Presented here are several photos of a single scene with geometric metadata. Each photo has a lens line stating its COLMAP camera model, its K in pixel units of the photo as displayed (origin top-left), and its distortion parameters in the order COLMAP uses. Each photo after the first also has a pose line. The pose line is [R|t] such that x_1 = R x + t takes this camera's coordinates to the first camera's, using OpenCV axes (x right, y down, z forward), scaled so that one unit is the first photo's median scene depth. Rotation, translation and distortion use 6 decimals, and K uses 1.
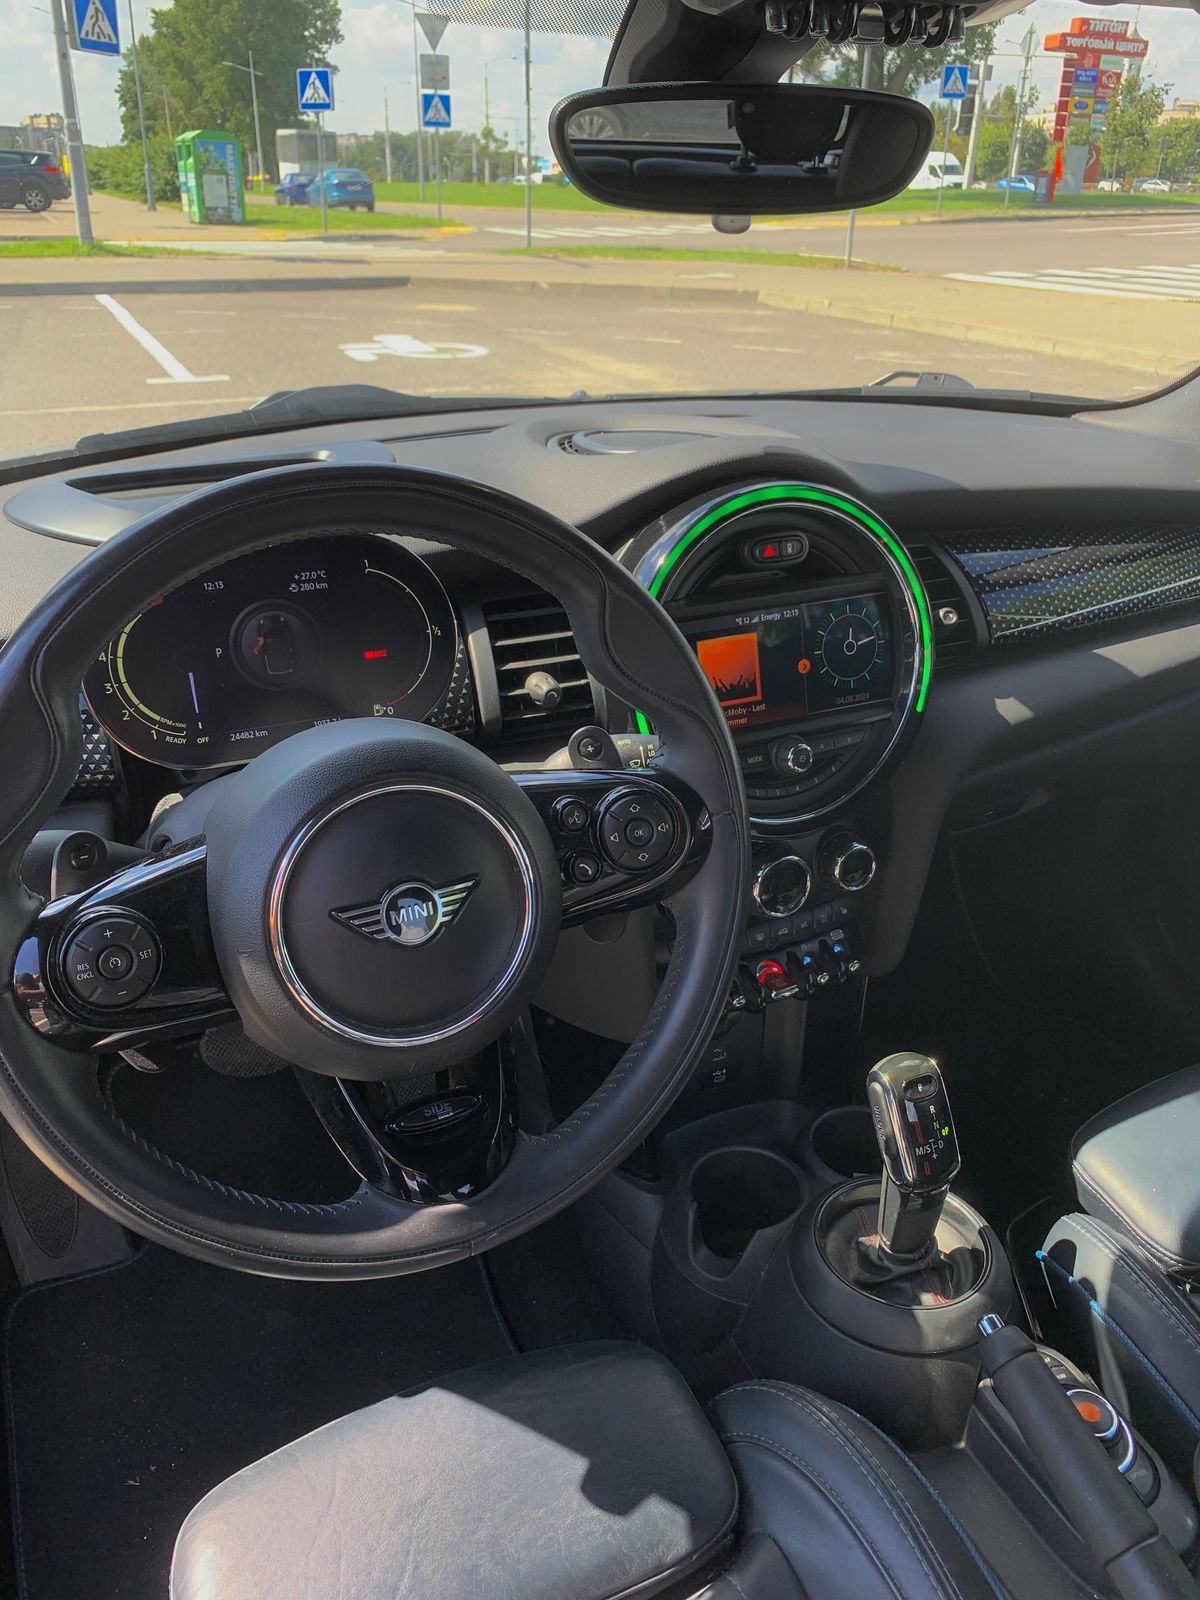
lens RADIAL K [[1247.1, 0, 591.0], [0, 1247.1, 792.8], [0, 0, 1]] dist [-0.007005, 0.005085]
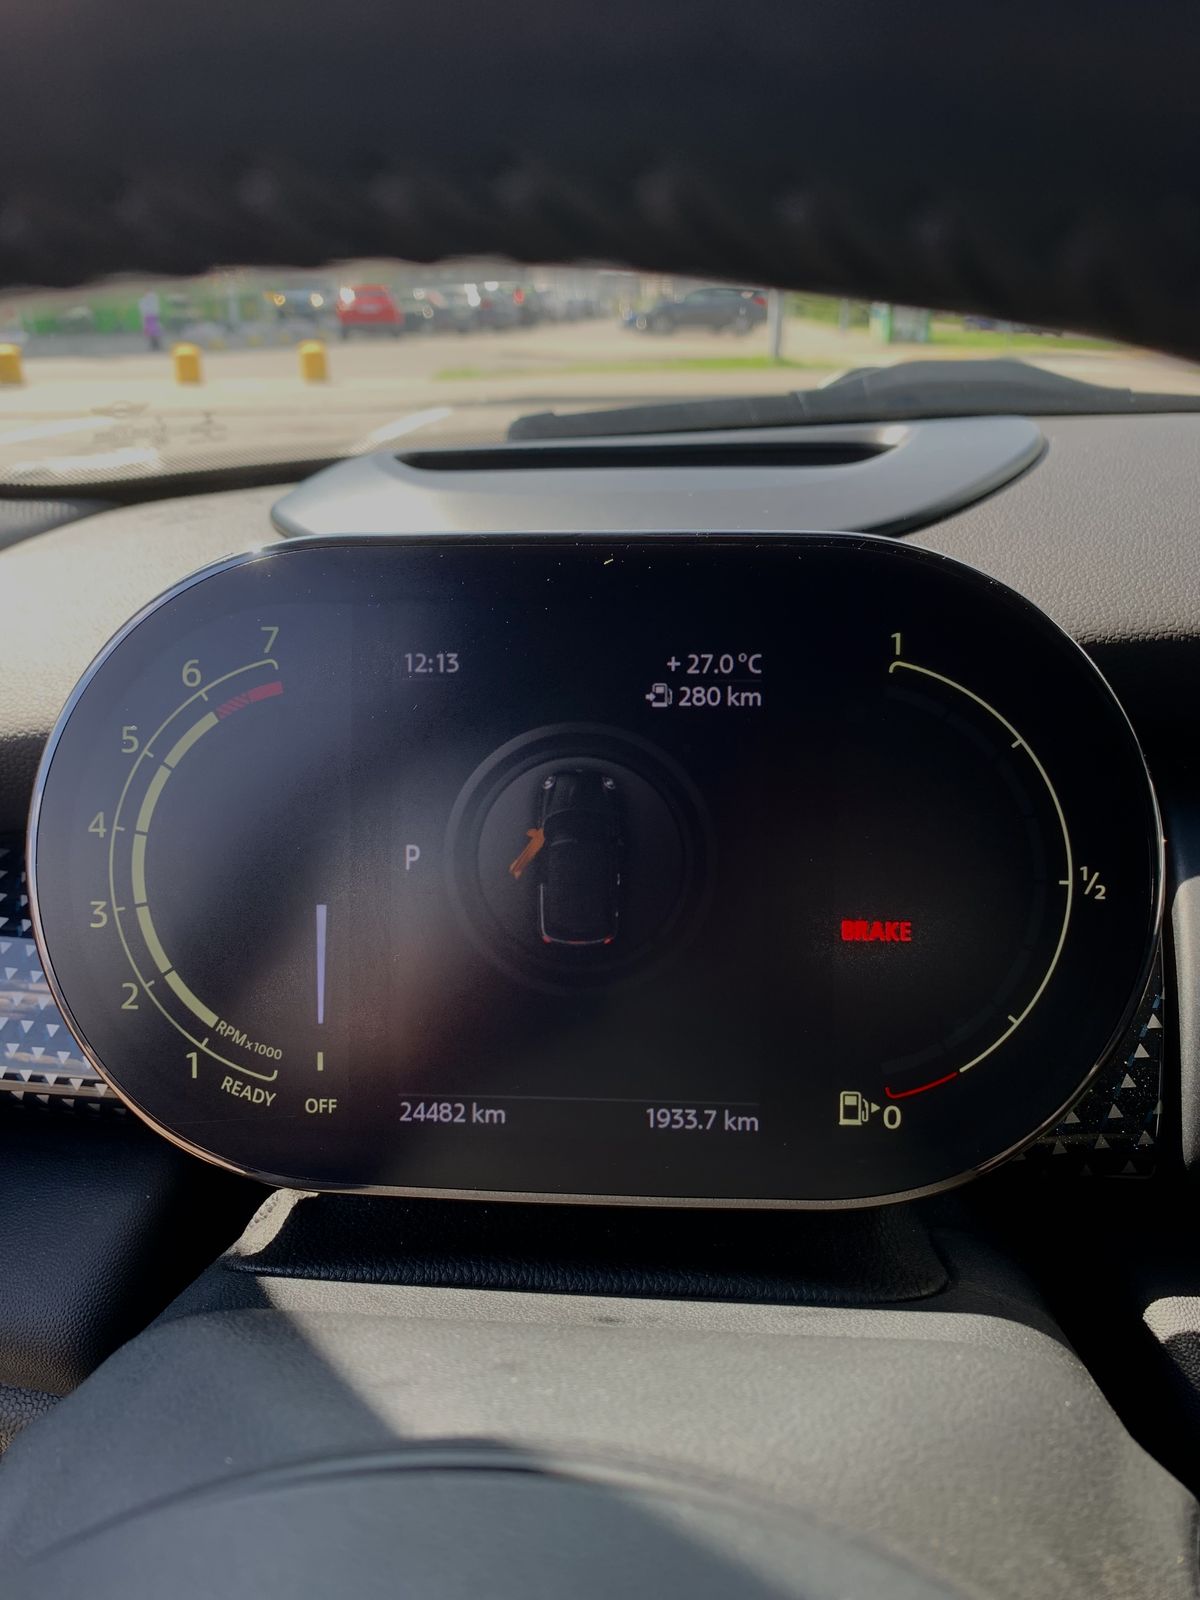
lens RADIAL K [[1237.9, 0, 632.4], [0, 1237.9, 823.9], [0, 0, 1]] dist [-0.001234, -0.003252]
pose [[0.890409, 0.152840, -0.428733, -0.091503], [-0.181889, 0.982939, -0.027343, -0.110160], [0.417239, 0.102328, 0.903017, 0.643406]]
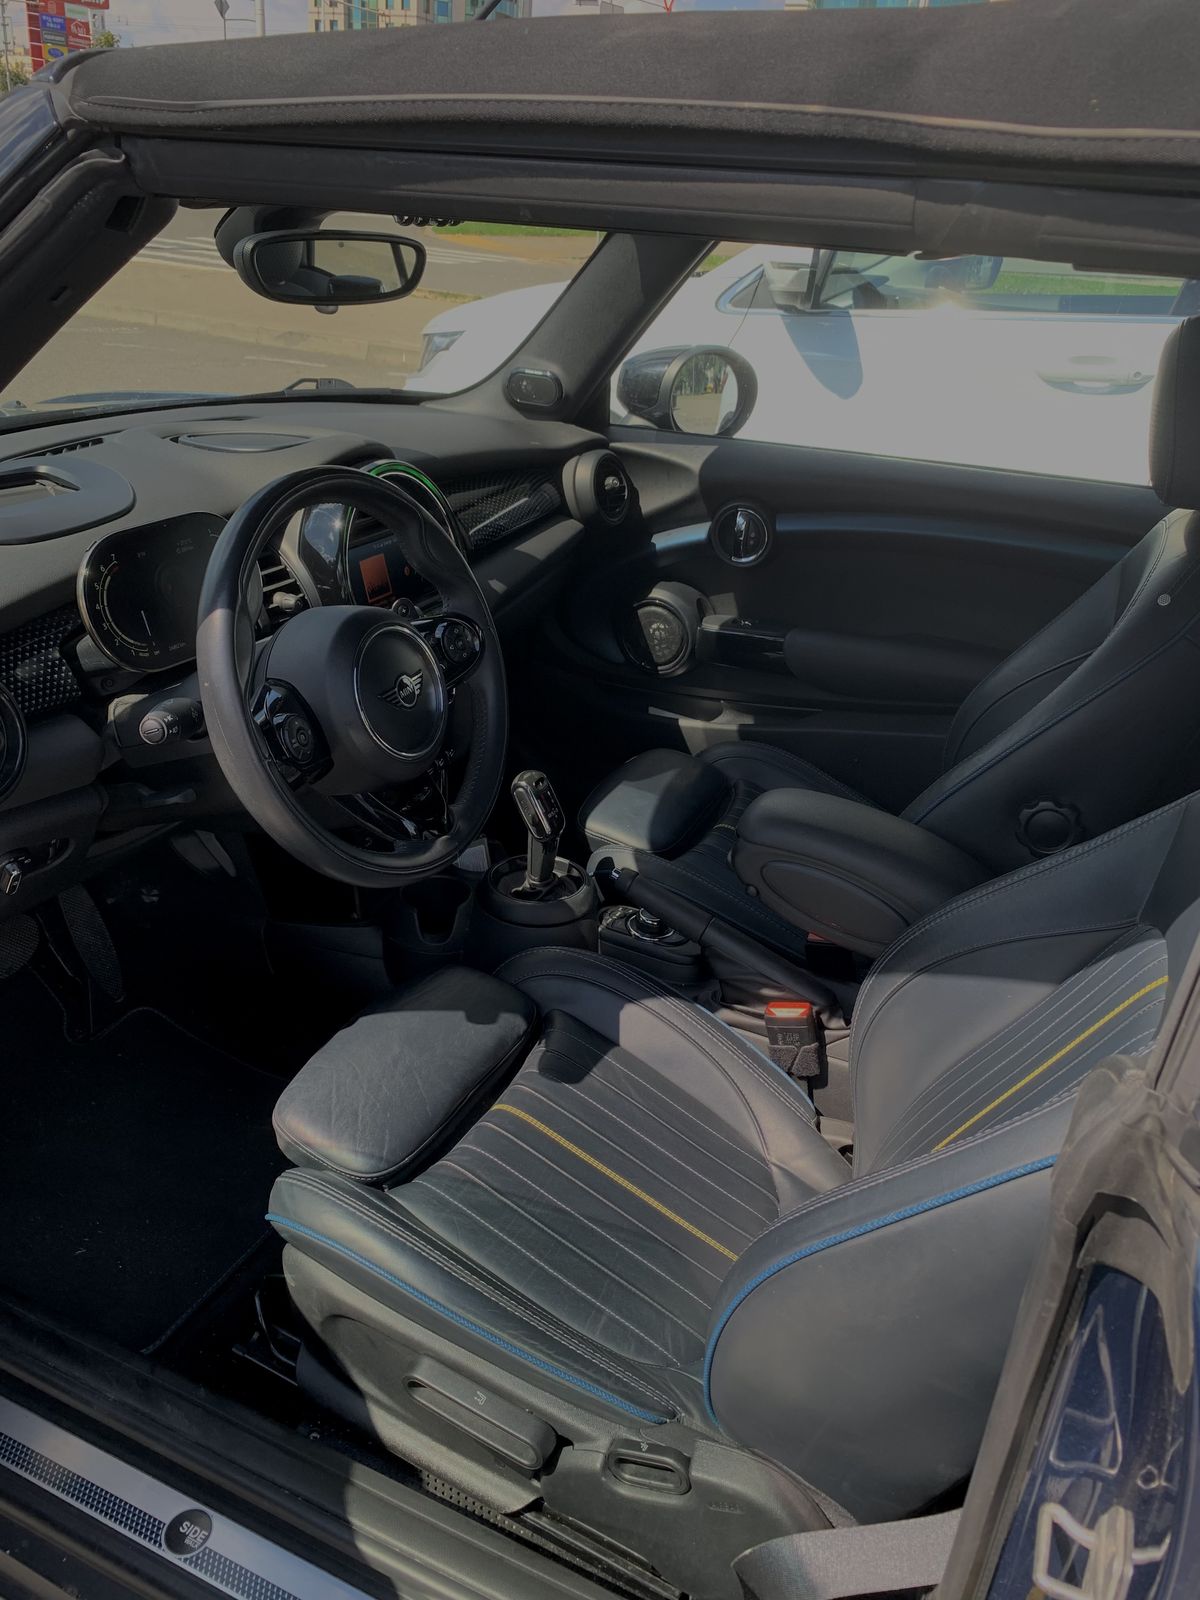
lens RADIAL K [[1237.9, 0, 632.4], [0, 1237.9, 823.9], [0, 0, 1]] dist [-0.001234, -0.003252]
pose [[0.753900, -0.256500, 0.604849, -0.767784], [0.225984, 0.965704, 0.127856, 0.091625], [-0.616900, 0.040296, 0.786009, -0.530173]]
